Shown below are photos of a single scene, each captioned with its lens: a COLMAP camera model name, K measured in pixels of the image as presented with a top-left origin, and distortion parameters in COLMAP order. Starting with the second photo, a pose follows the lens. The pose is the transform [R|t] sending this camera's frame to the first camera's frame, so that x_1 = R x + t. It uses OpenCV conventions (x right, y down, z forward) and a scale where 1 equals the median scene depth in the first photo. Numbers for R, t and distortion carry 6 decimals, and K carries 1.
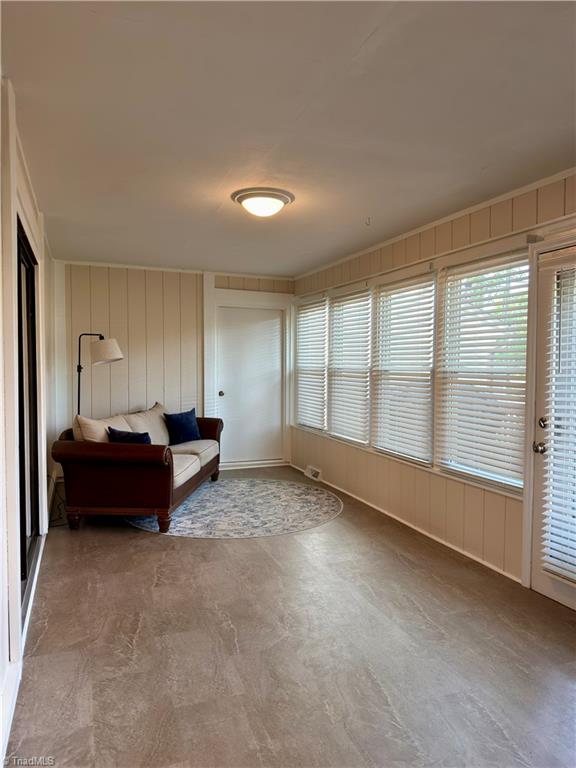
lens RADIAL K [[538.4, 0, 288.3], [0, 538.4, 383.0], [0, 0, 1]] dist [0.066753, -0.089294]
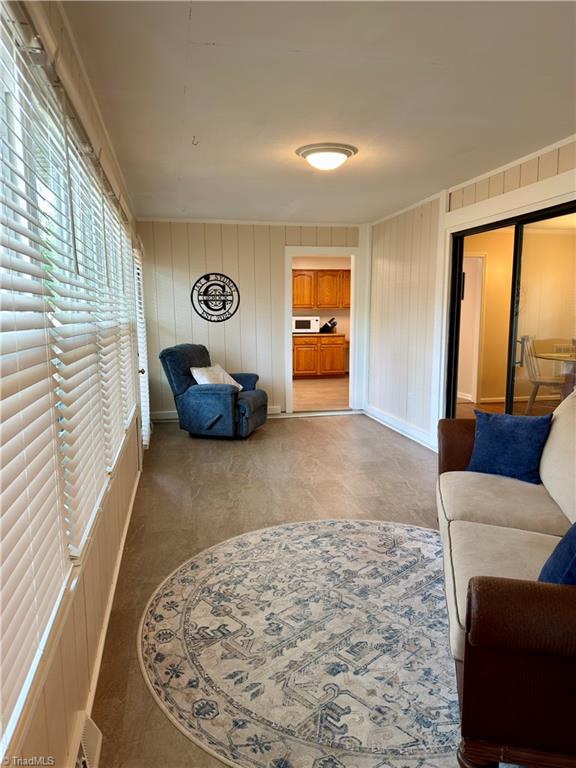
lens RADIAL K [[538.4, 0, 288.0], [0, 538.4, 390.3], [0, 0, 1]] dist [0.066753, -0.089294]
pose [[-0.987895, -0.023743, 0.153298, -0.112647], [0.005355, 0.982408, 0.186668, -0.069641], [-0.155033, 0.185230, -0.970389, 1.650339]]
